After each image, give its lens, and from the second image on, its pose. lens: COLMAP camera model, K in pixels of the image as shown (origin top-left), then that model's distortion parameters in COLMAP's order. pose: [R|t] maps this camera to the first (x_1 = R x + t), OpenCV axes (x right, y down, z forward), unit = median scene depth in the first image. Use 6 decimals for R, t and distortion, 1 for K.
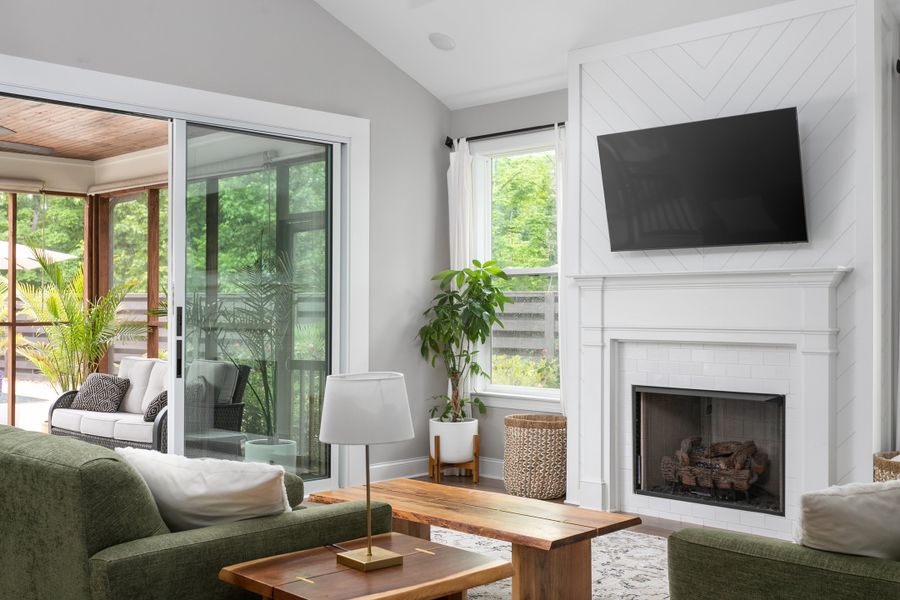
lens RADIAL K [[973.5, 0, 450.0], [0, 973.5, 300.0], [0, 0, 1]] dist [0.004750, 0.005544]
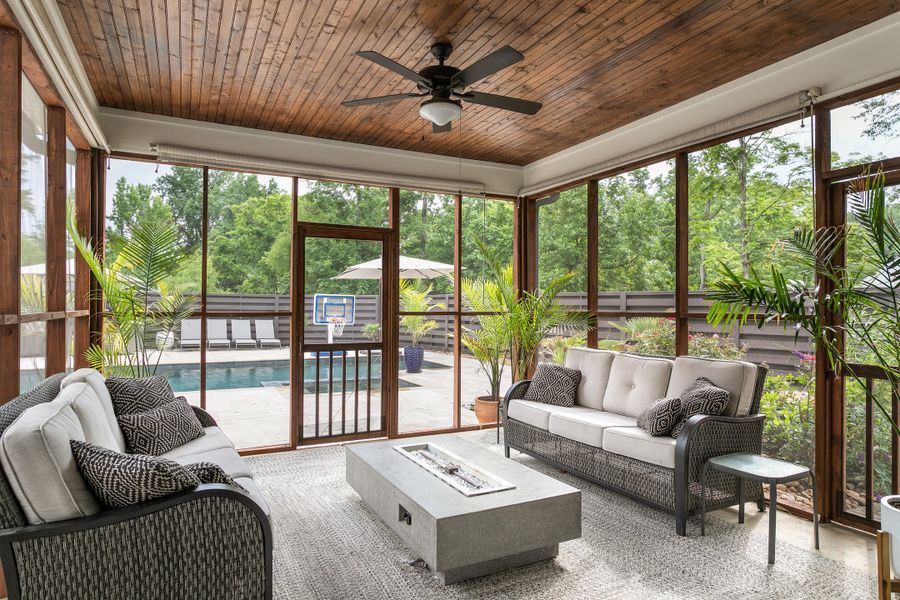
lens RADIAL K [[534.5, 0, 450.0], [0, 534.5, 300.0], [0, 0, 1]] dist [-0.000200, -0.000048]
pose [[0.947750, 0.000209, -0.319014, -0.264274], [-0.001930, 0.999985, -0.005081, 0.012561], [0.319008, 0.005432, 0.947736, 0.422228]]
